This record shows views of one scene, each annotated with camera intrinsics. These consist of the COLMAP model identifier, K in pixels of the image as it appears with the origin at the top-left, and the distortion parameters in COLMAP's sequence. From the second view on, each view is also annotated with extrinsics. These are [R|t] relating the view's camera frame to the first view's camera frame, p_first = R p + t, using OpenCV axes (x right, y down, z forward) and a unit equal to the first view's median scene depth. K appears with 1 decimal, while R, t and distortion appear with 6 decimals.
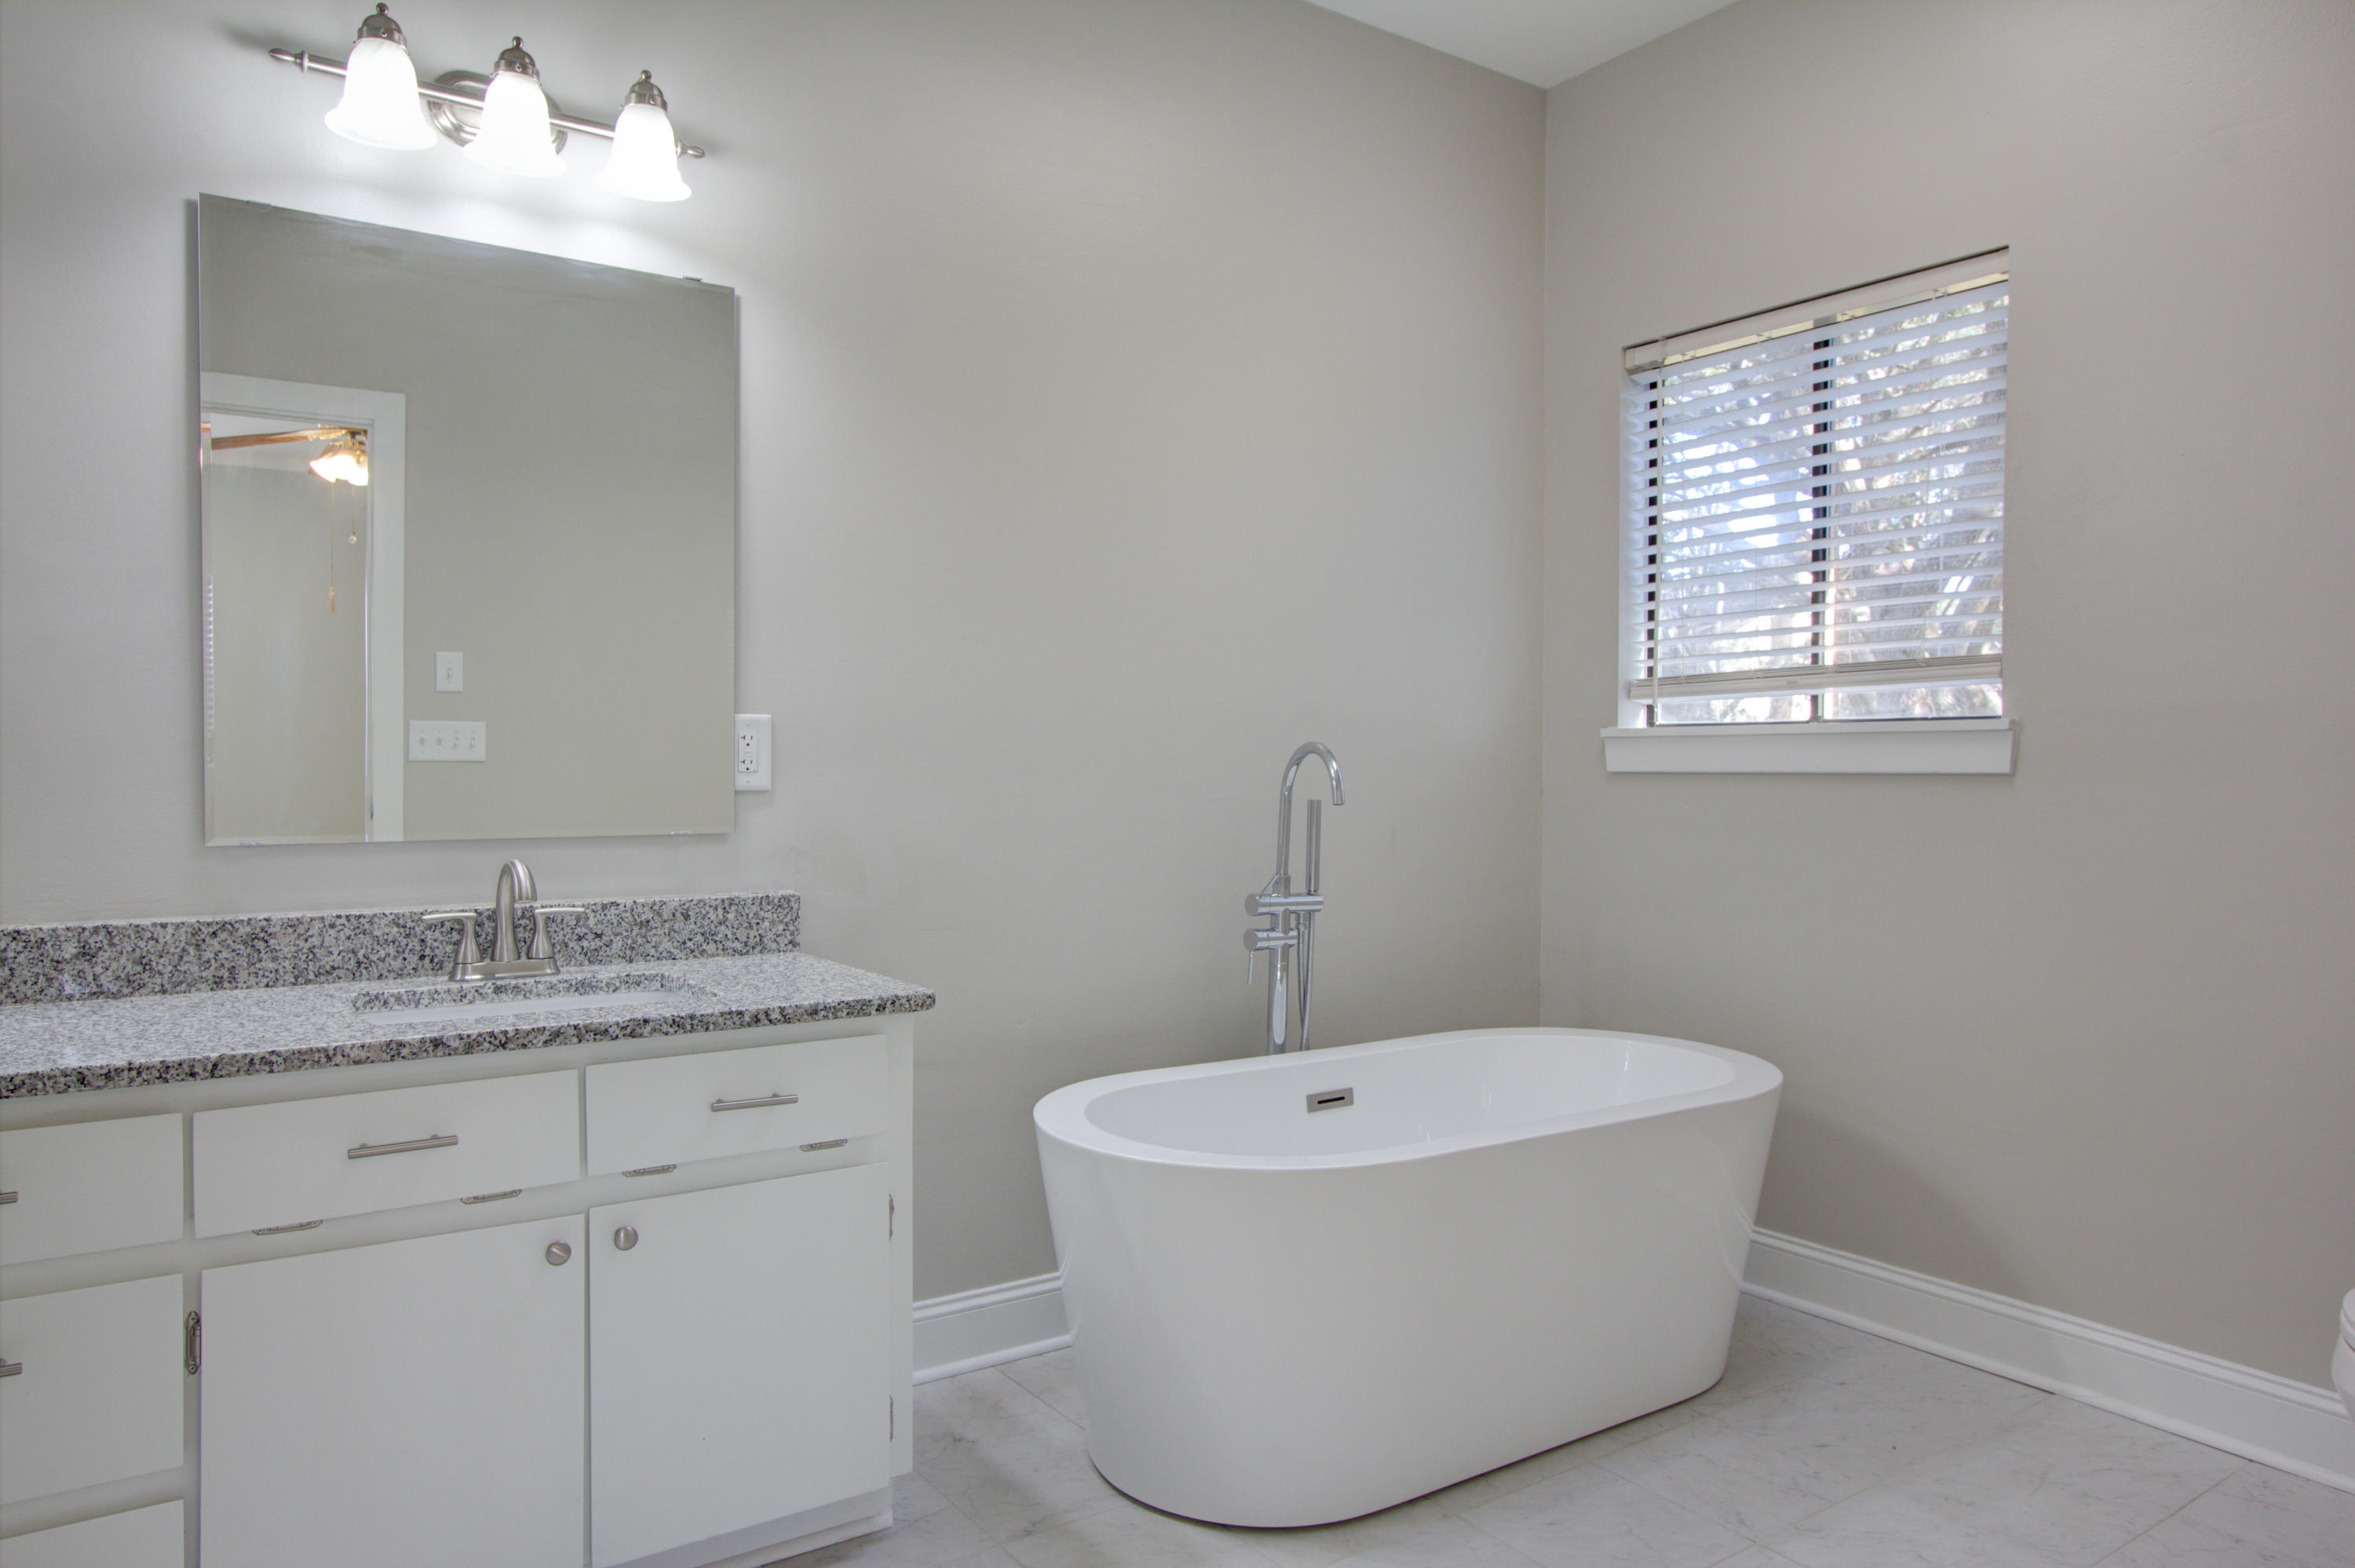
lens RADIAL K [[1532.7, 0, 1177.5], [0, 1532.7, 784.0], [0, 0, 1]] dist [-0.001681, 0.008058]
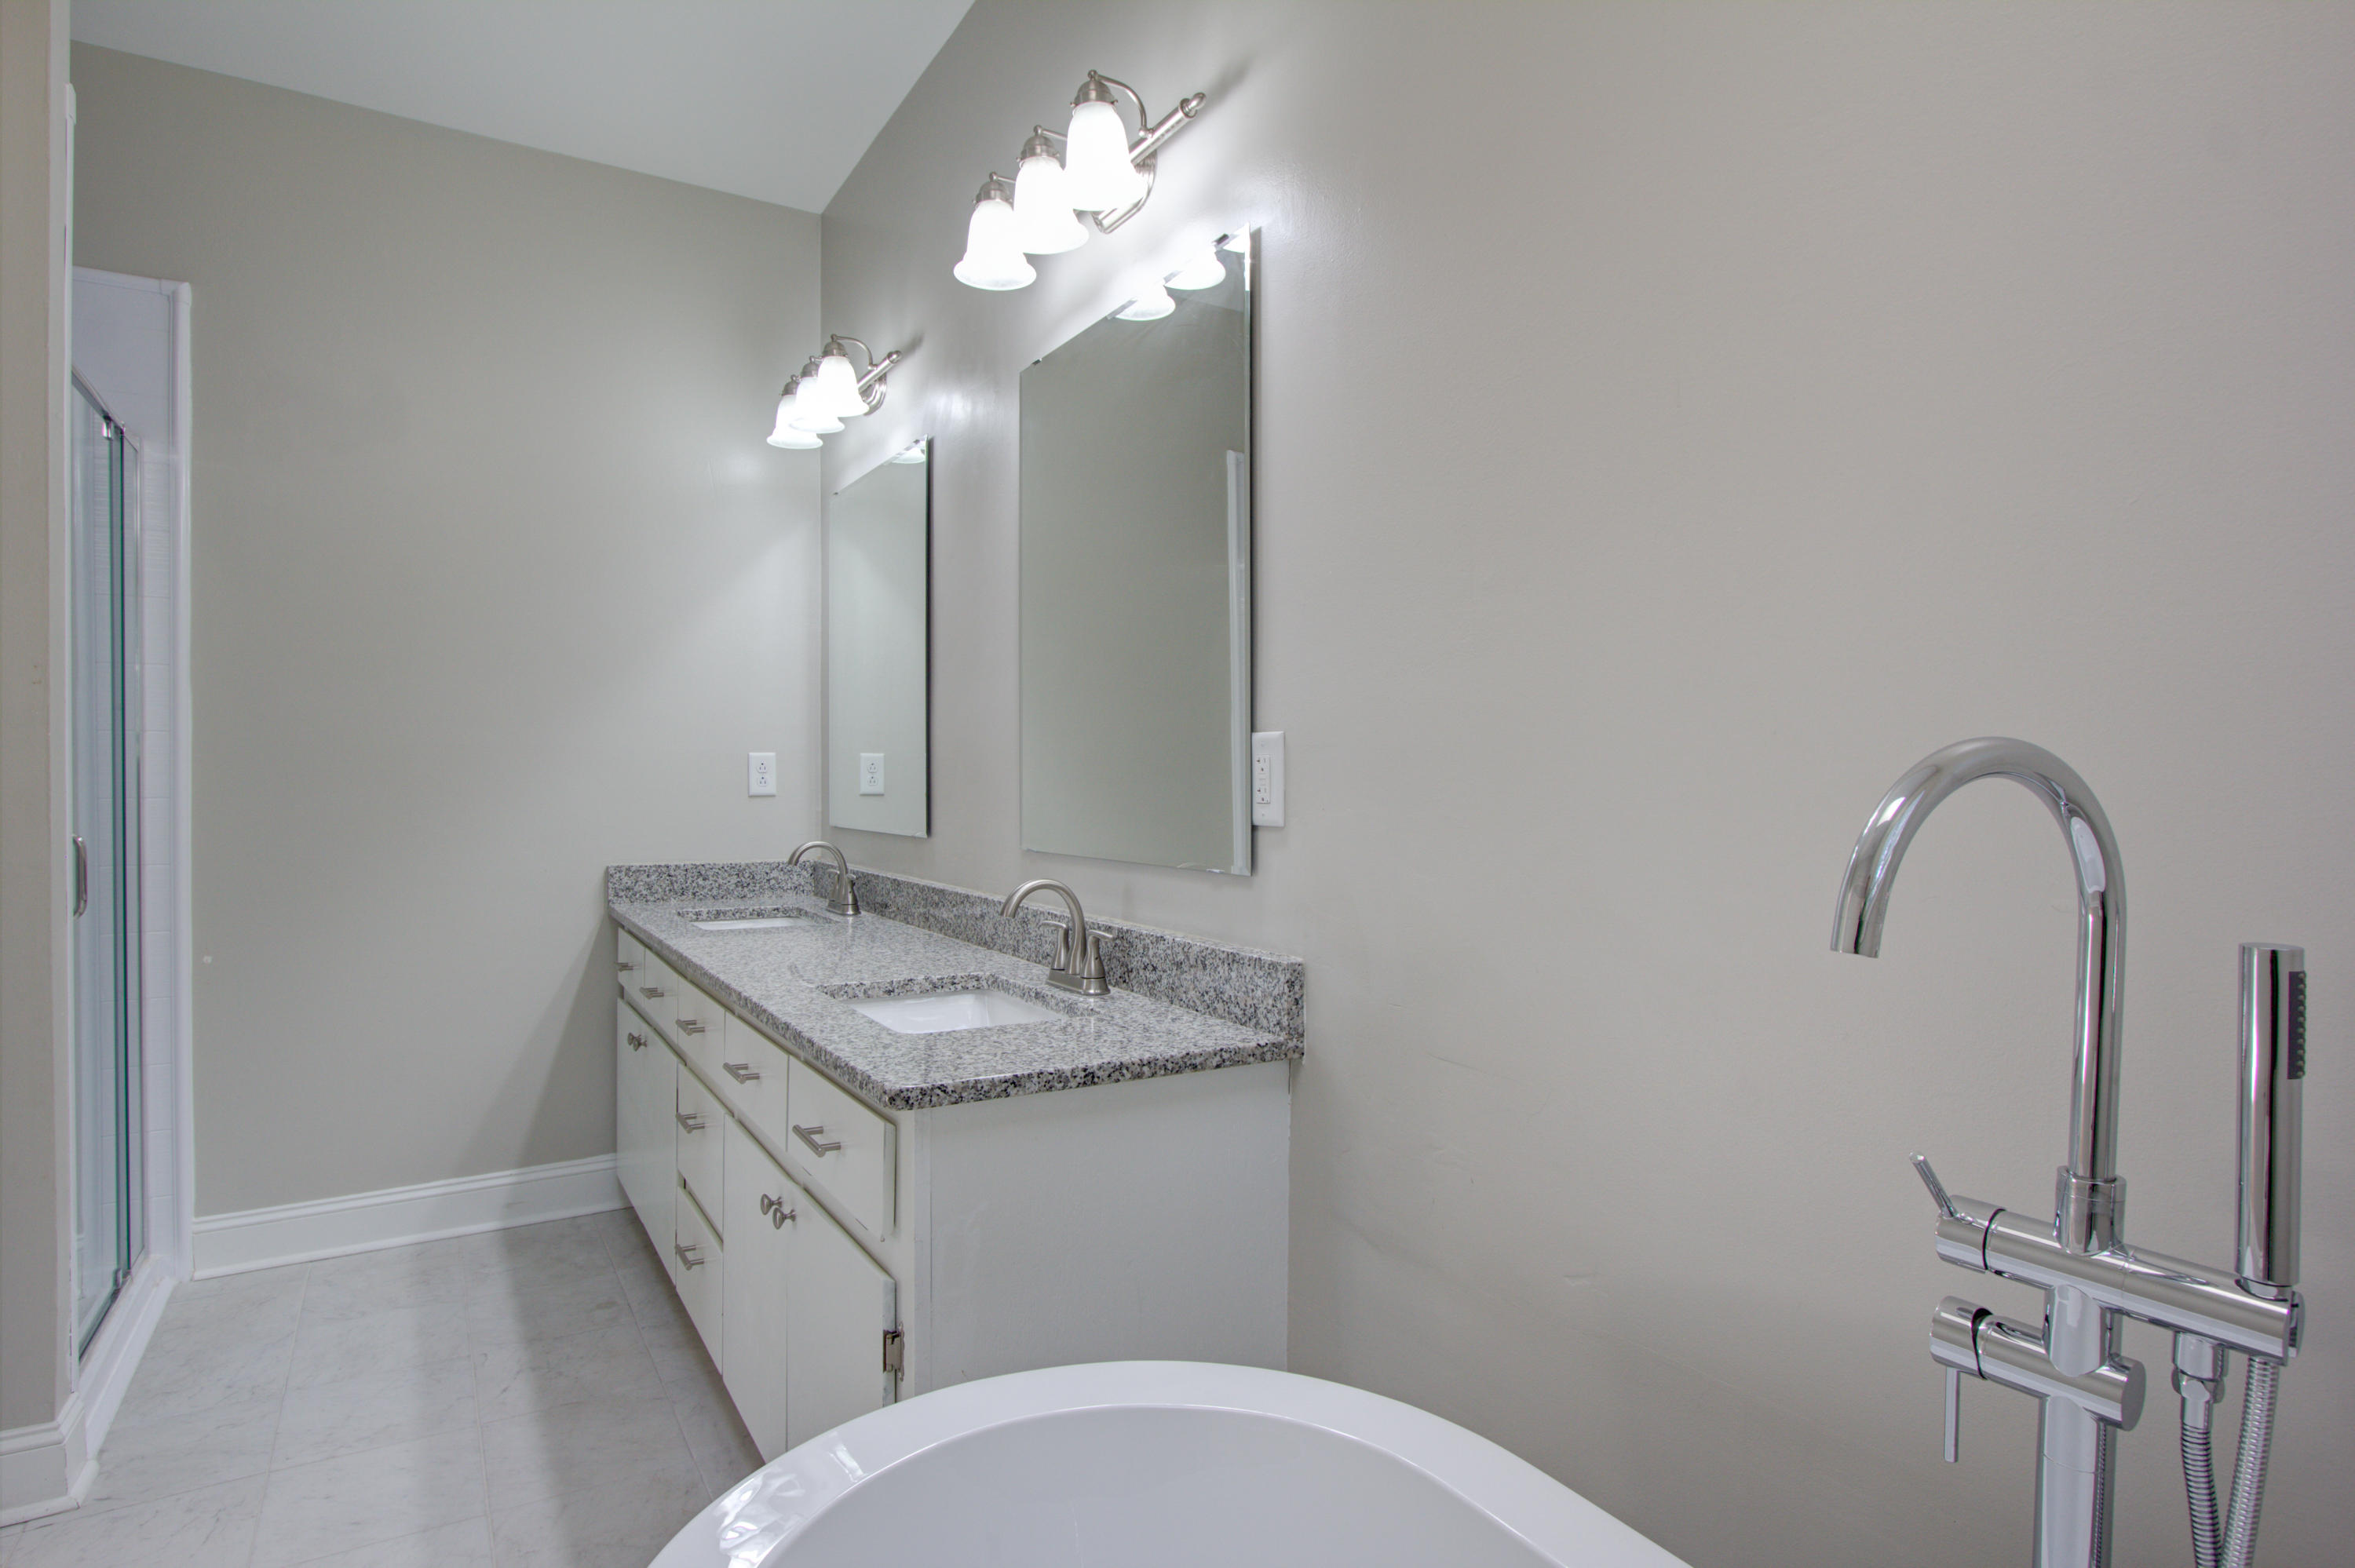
lens RADIAL K [[1278.2, 0, 1158.6], [0, 1278.2, 788.9], [0, 0, 1]] dist [-0.001515, -0.000057]
pose [[-0.074664, 0.004507, -0.997199, 0.458584], [-0.020324, 0.999775, 0.006040, -0.020848], [0.997002, 0.020718, -0.074556, 1.140957]]
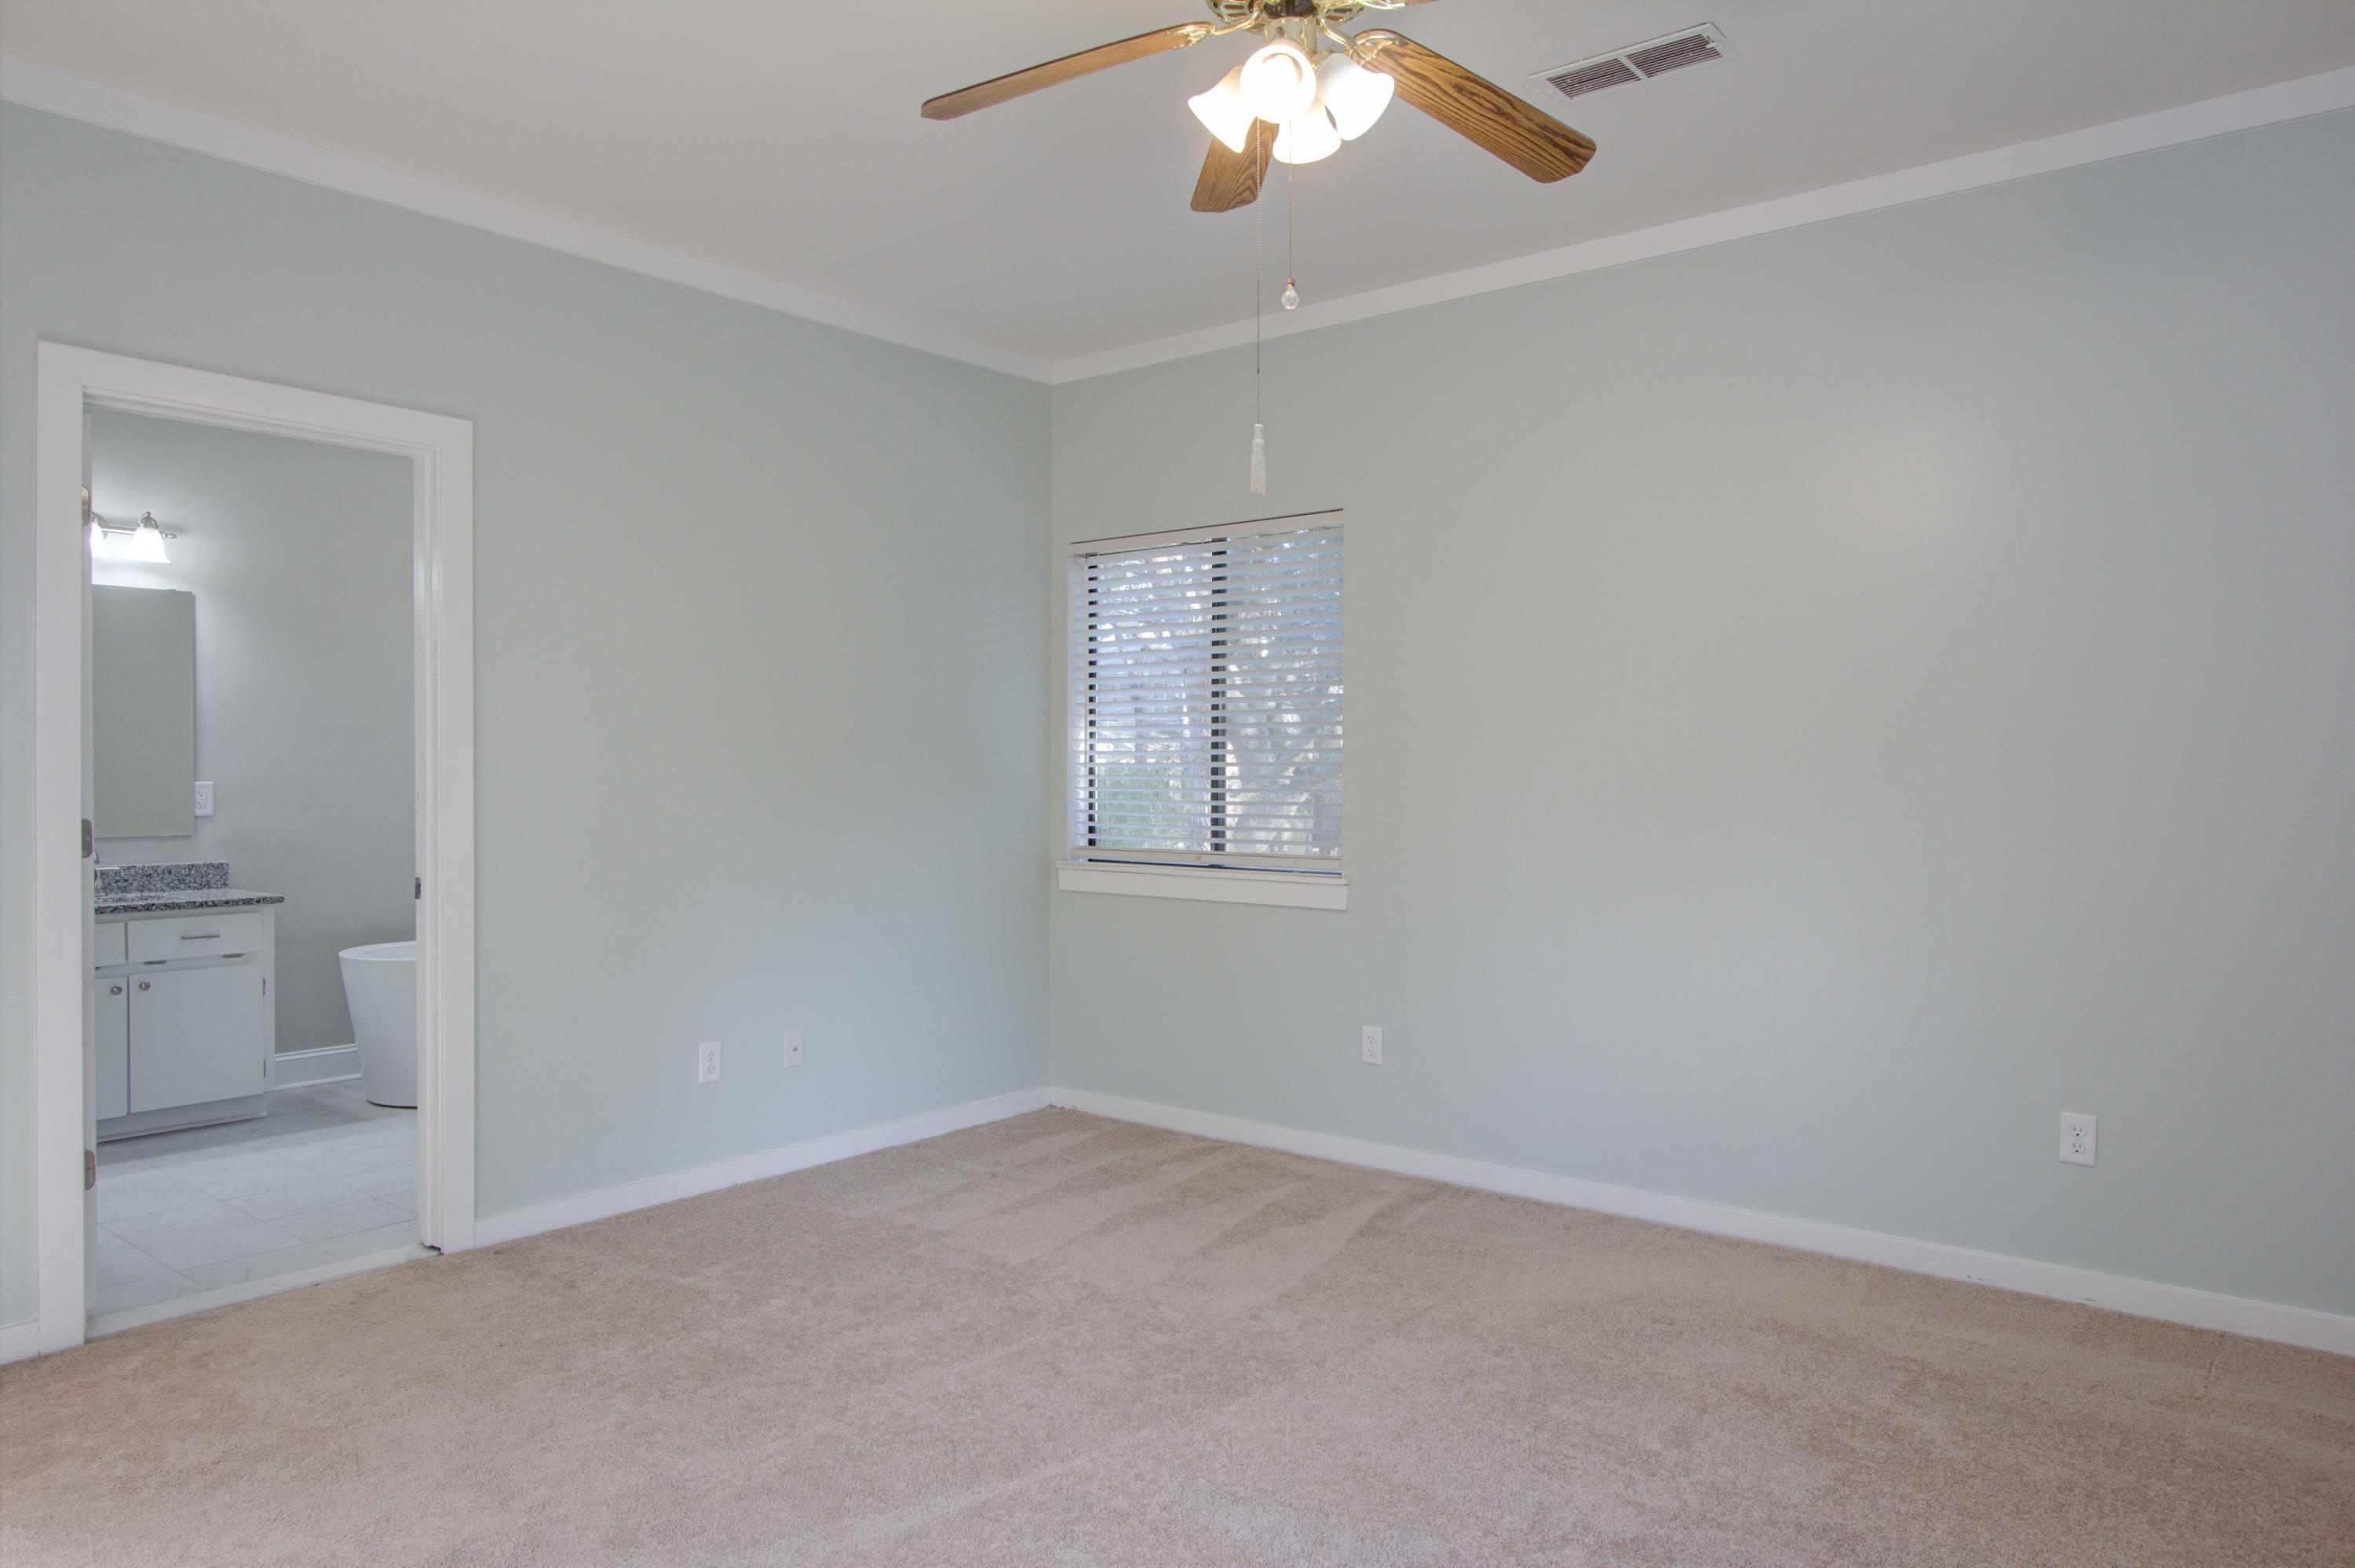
lens RADIAL K [[1532.7, 0, 1177.5], [0, 1532.7, 784.0], [0, 0, 1]] dist [-0.001681, 0.008058]
pose [[0.962833, -0.007323, 0.269996, 0.556219], [0.008629, 0.999956, -0.003653, -0.025069], [-0.269958, 0.005847, 0.962854, -1.756514]]
